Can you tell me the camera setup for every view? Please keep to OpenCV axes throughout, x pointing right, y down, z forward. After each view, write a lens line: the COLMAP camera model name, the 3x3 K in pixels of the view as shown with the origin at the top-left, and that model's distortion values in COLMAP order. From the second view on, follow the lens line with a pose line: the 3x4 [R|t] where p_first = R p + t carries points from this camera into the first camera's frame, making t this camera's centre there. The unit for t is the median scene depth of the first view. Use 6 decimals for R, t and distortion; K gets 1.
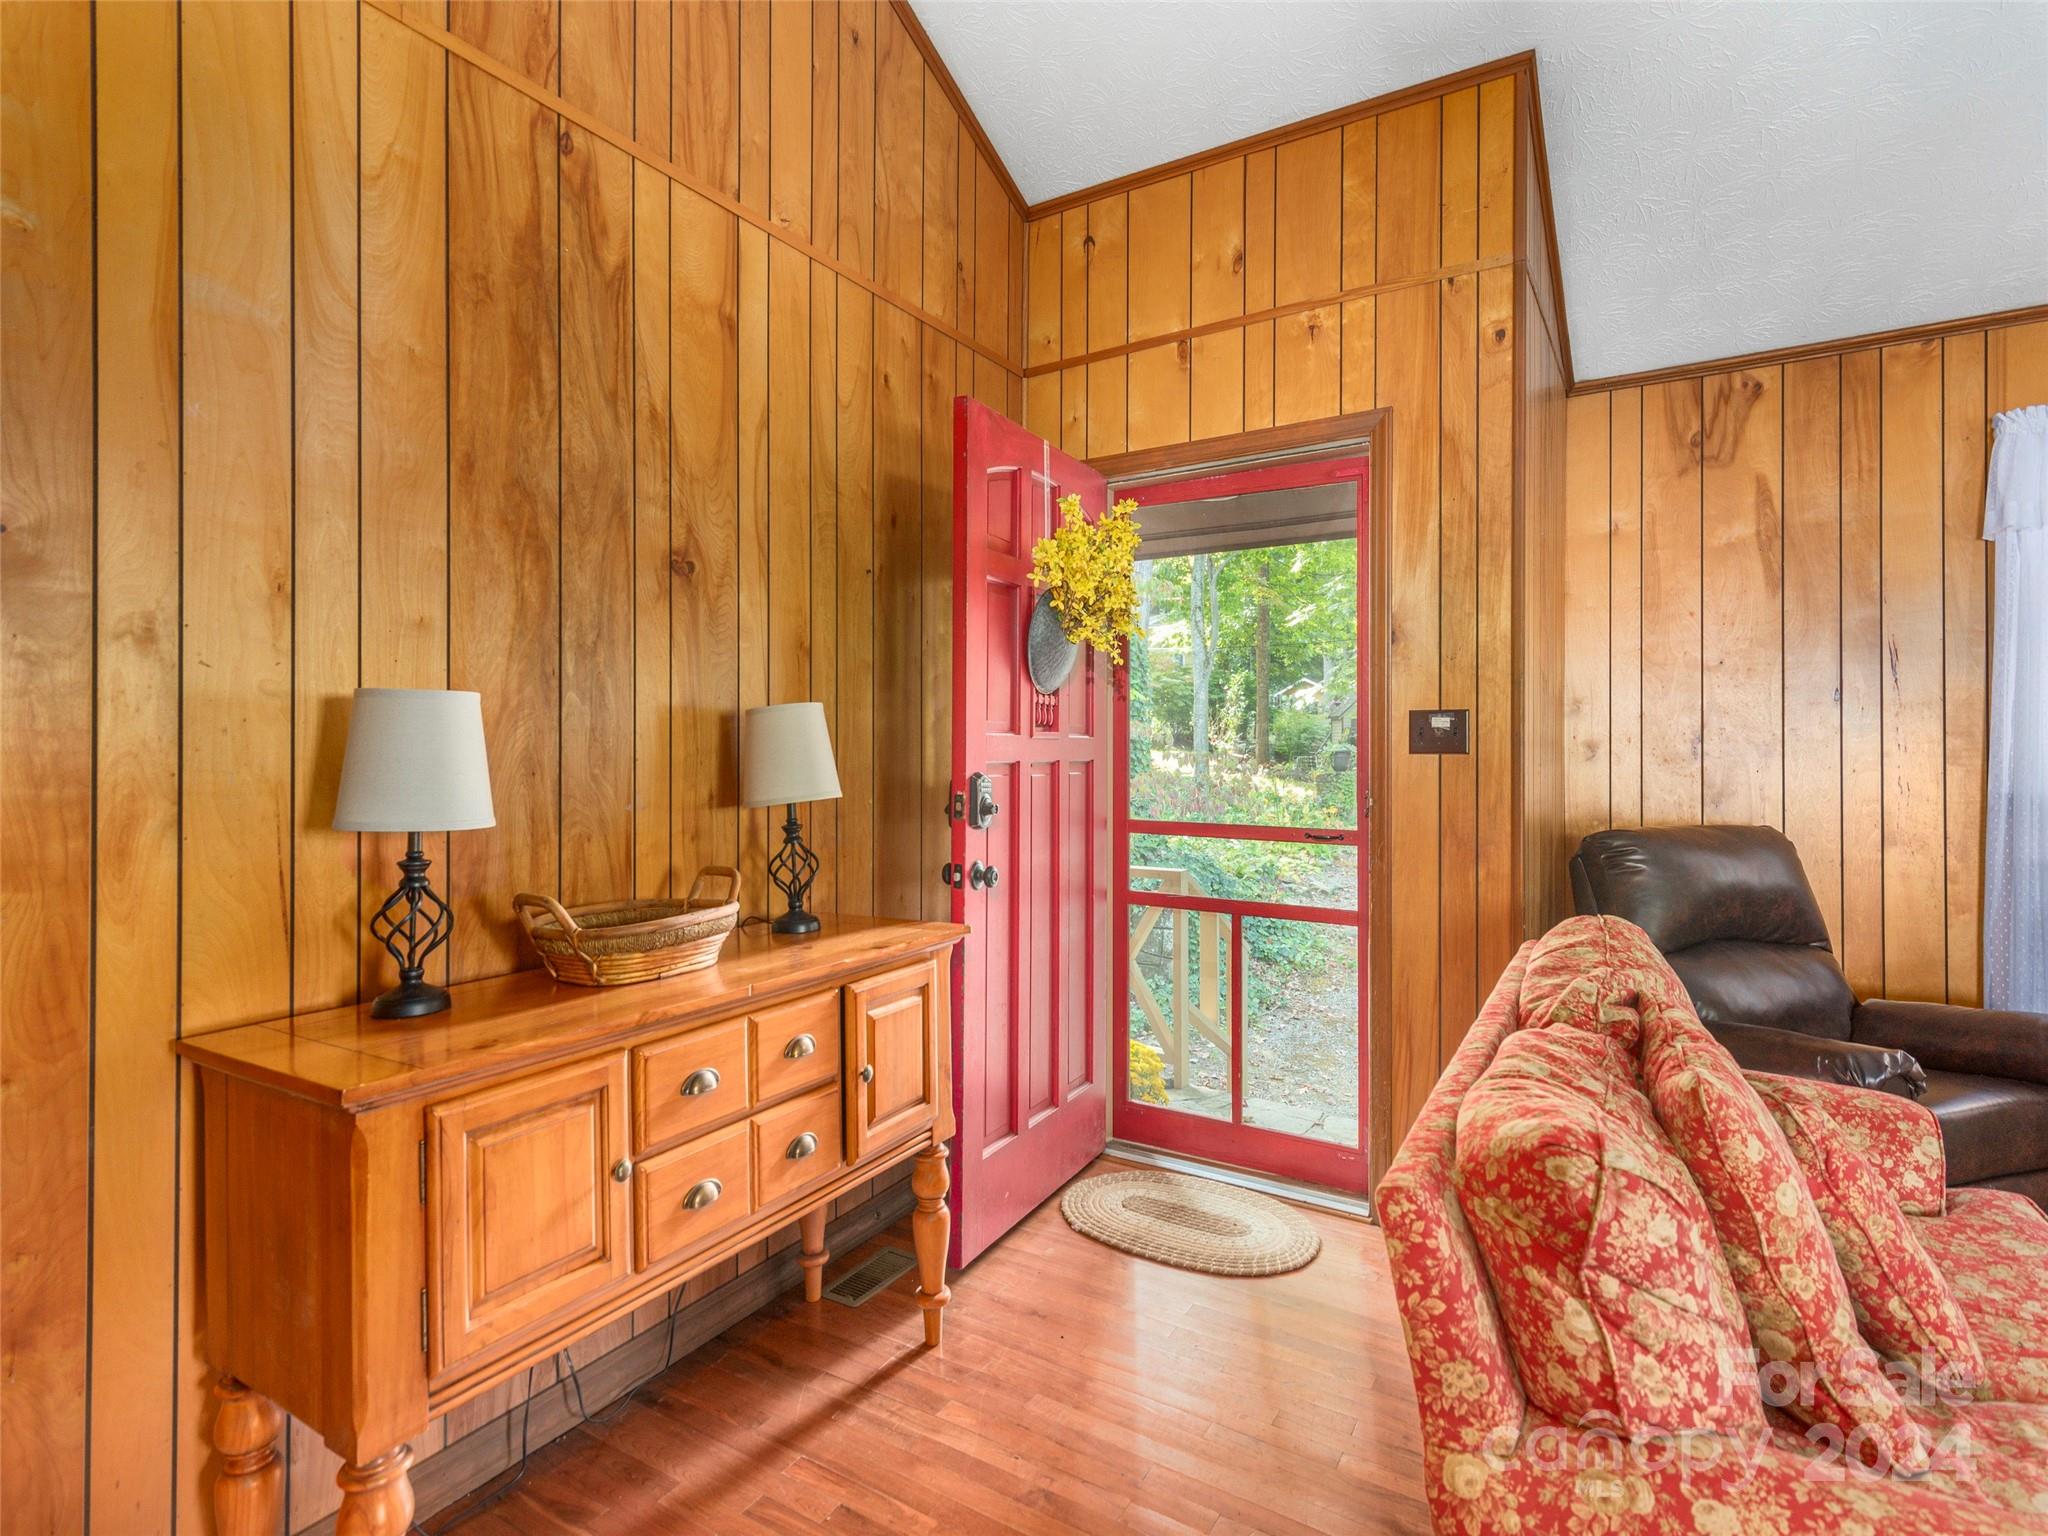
lens RADIAL K [[1018.2, 0, 1030.7], [0, 1018.2, 732.8], [0, 0, 1]] dist [-0.000453, 0.002699]
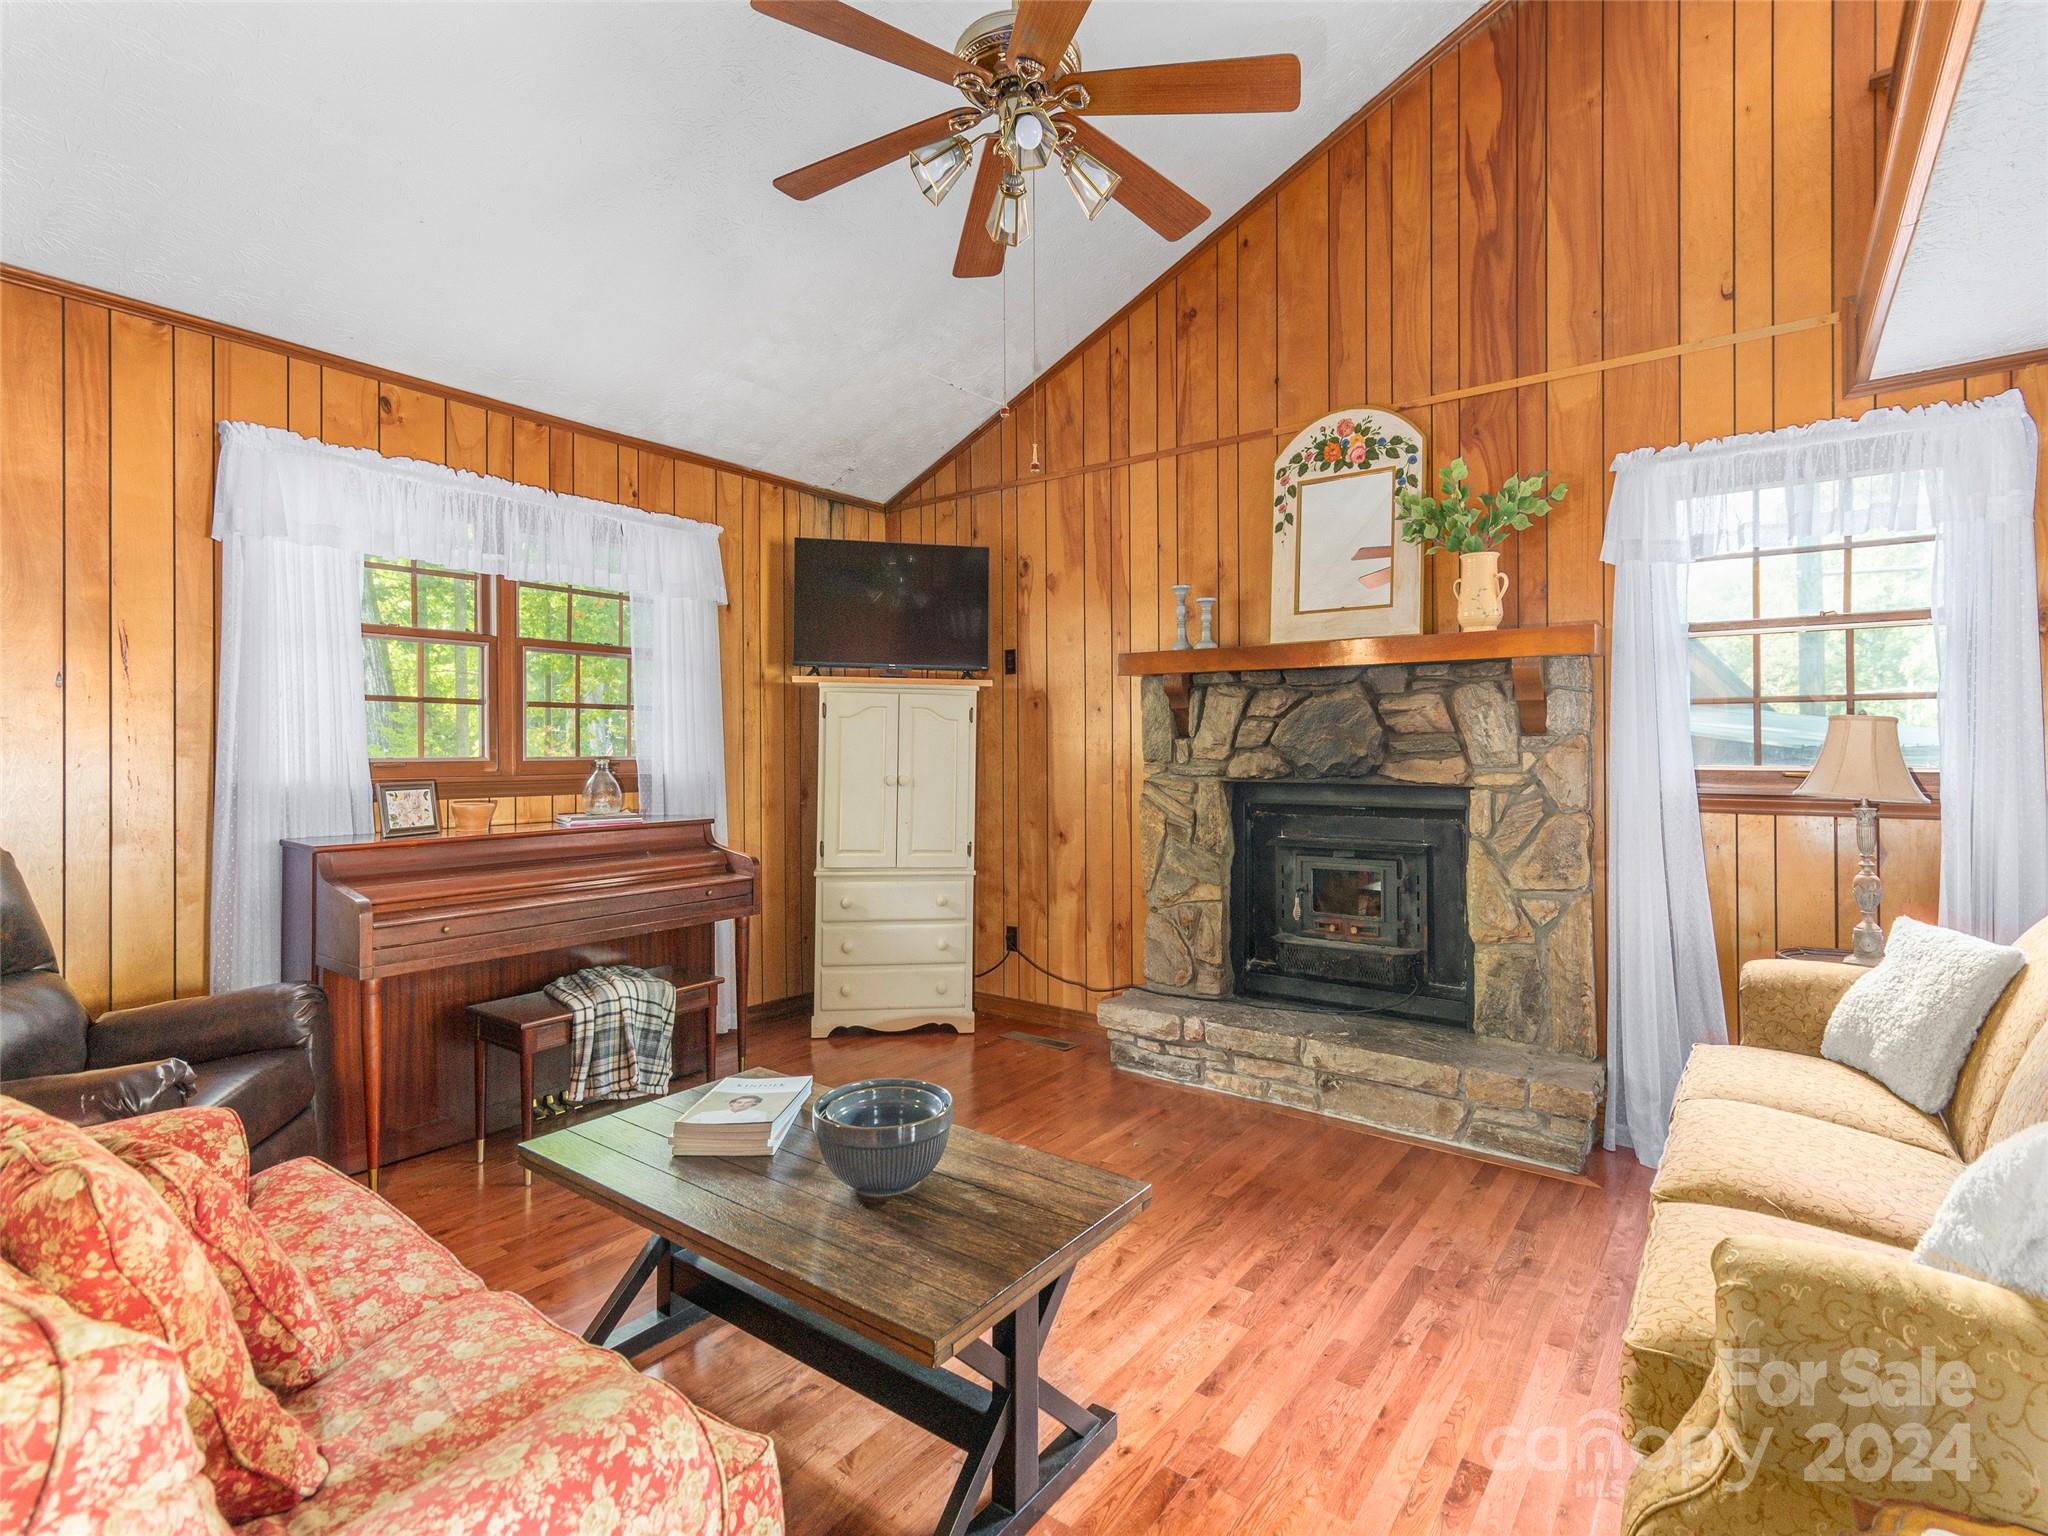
lens RADIAL K [[1018.2, 0, 1053.7], [0, 1018.2, 740.2], [0, 0, 1]] dist [-0.000453, 0.002699]
pose [[0.095955, -0.000672, 0.995385, -0.011656], [-0.014358, 0.999895, 0.002059, 0.000339], [-0.995282, -0.014490, 0.095935, 0.066201]]
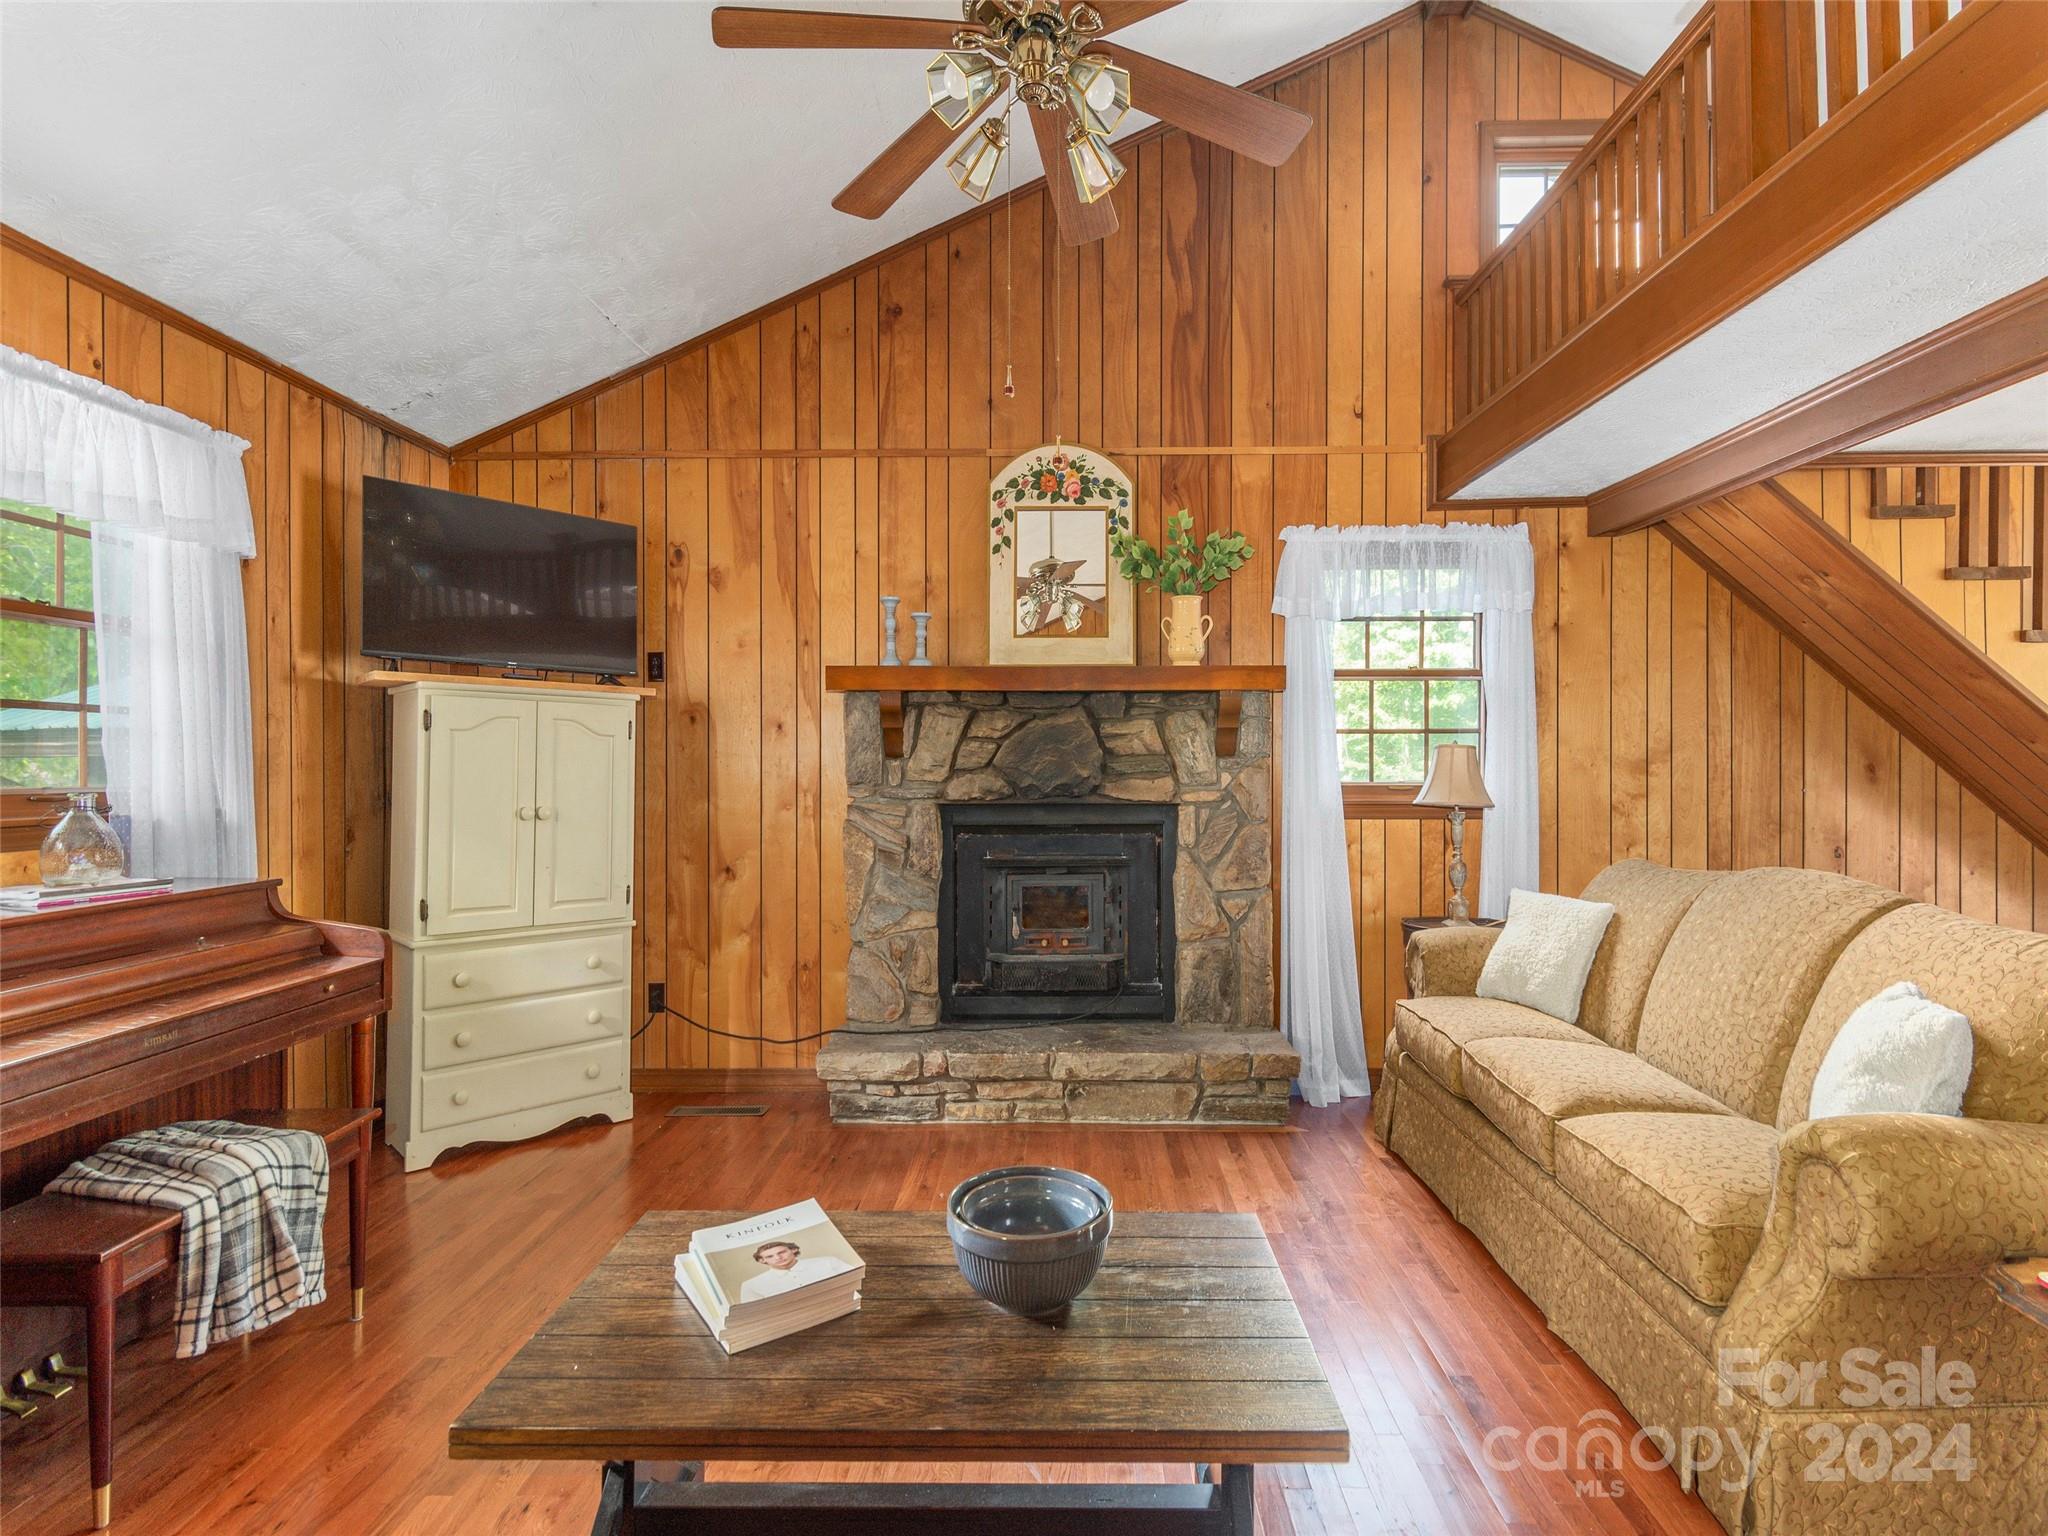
lens RADIAL K [[1018.2, 0, 1013.0], [0, 1018.2, 763.9], [0, 0, 1]] dist [-0.000453, 0.002699]
pose [[-0.513005, -0.006412, 0.858362, 0.234625], [-0.014874, 0.999888, -0.001421, 0.004521], [-0.858257, -0.013496, -0.513043, 0.696041]]
